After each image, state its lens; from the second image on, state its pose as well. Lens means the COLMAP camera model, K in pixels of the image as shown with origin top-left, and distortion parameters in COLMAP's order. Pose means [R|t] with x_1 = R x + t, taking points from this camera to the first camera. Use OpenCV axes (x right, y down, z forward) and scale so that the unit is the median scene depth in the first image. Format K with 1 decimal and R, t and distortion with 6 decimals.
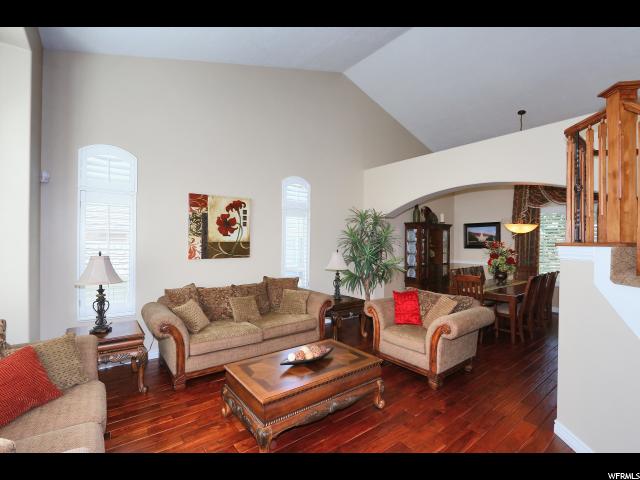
lens RADIAL K [[292.6, 0, 322.0], [0, 292.6, 245.4], [0, 0, 1]] dist [-0.008708, -0.000023]
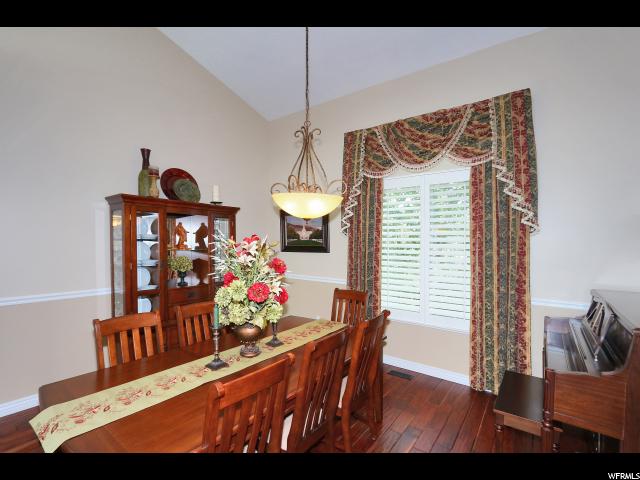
lens RADIAL K [[292.6, 0, 316.6], [0, 292.6, 246.5], [0, 0, 1]] dist [-0.008708, -0.000023]
pose [[0.966153, -0.001186, 0.257967, 0.462440], [0.000809, 0.999998, 0.001569, -0.001615], [-0.257968, -0.001308, 0.966153, 0.475873]]
